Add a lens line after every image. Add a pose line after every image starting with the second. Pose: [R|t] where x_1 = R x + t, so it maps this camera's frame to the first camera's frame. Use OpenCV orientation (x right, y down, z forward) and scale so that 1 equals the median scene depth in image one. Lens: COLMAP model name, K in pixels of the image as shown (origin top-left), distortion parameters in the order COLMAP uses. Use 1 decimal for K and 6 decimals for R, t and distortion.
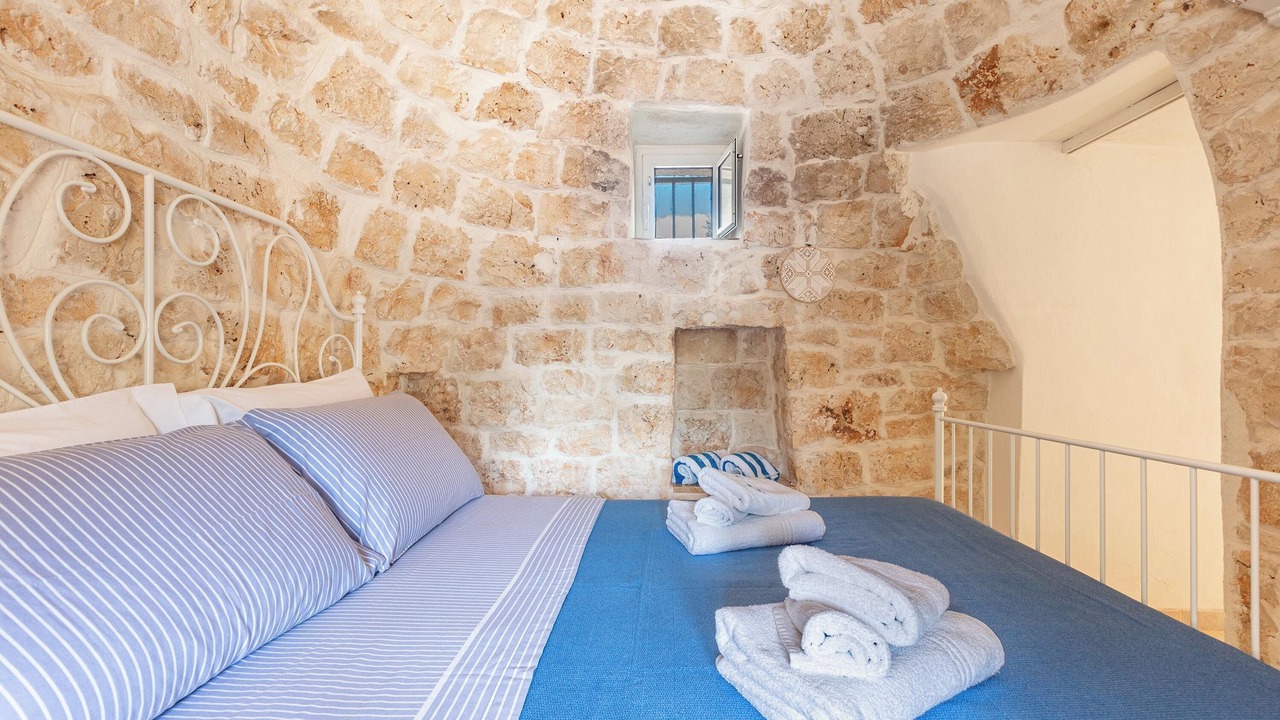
lens RADIAL K [[636.7, 0, 640.0], [0, 636.7, 360.0], [0, 0, 1]] dist [0.025318, 0.000182]
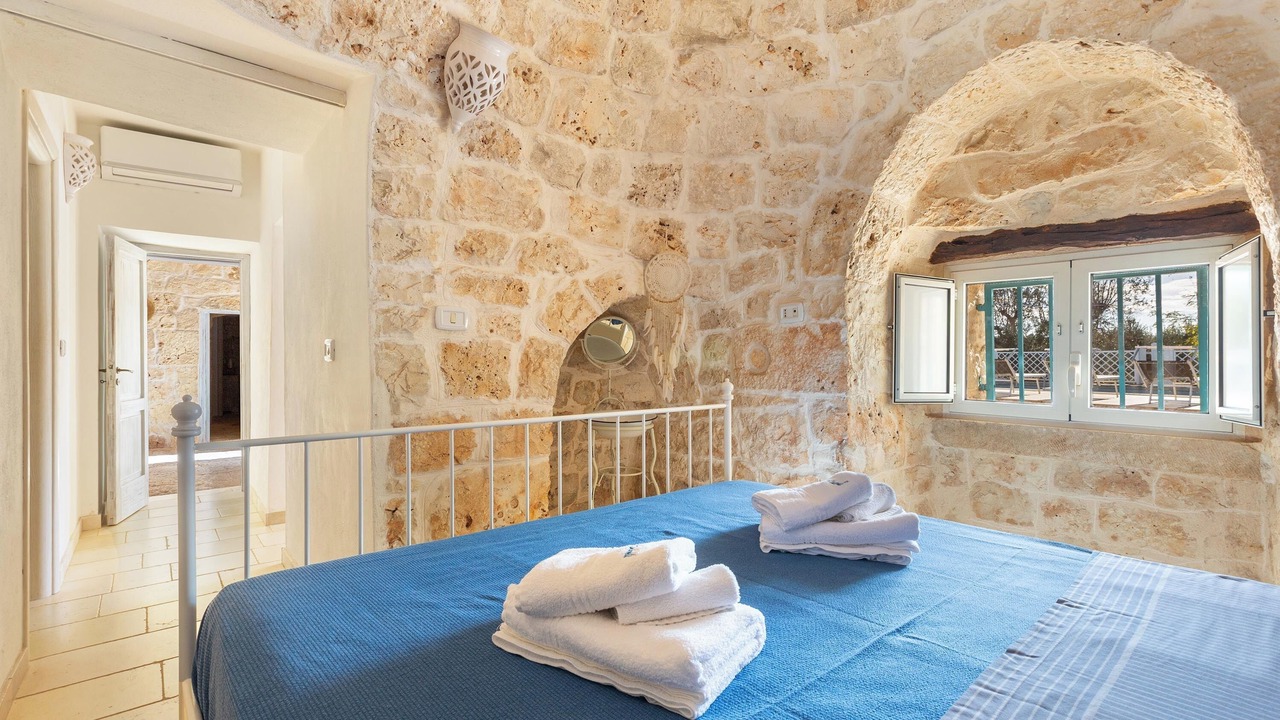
lens RADIAL K [[560.7, 0, 640.0], [0, 560.7, 360.0], [0, 0, 1]] dist [-0.003025, -0.000242]
pose [[-0.696496, -0.012219, 0.717457, -0.138780], [-0.013954, 0.999897, 0.003483, 0.002013], [-0.717425, -0.007585, -0.696594, 0.863865]]
